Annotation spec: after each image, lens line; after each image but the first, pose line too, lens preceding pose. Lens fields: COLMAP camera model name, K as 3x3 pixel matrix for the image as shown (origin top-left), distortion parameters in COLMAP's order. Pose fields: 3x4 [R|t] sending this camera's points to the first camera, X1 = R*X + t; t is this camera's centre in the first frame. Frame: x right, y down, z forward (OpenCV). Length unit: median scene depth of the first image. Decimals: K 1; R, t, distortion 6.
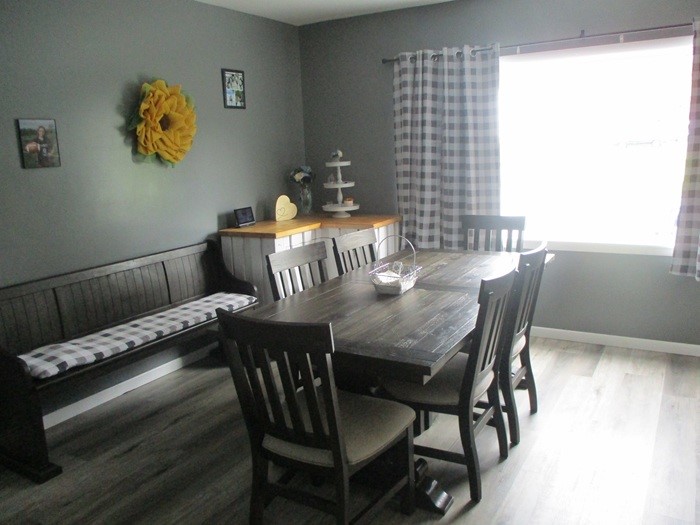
lens RADIAL K [[589.7, 0, 350.0], [0, 589.7, 262.5], [0, 0, 1]] dist [-0.012514, -0.003840]
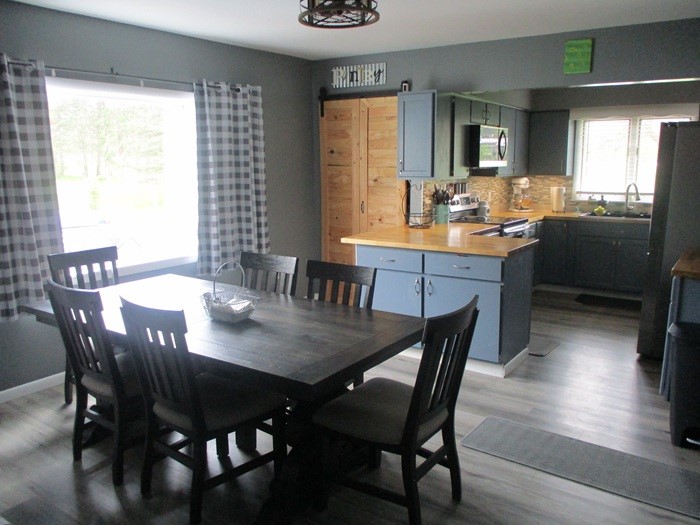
lens RADIAL K [[589.7, 0, 350.0], [0, 589.7, 262.5], [0, 0, 1]] dist [-0.012514, -0.003840]
pose [[0.074731, -0.133155, 0.988274, -0.661314], [0.200398, 0.972832, 0.115920, -0.087456], [-0.976860, 0.189386, 0.099385, 0.528856]]
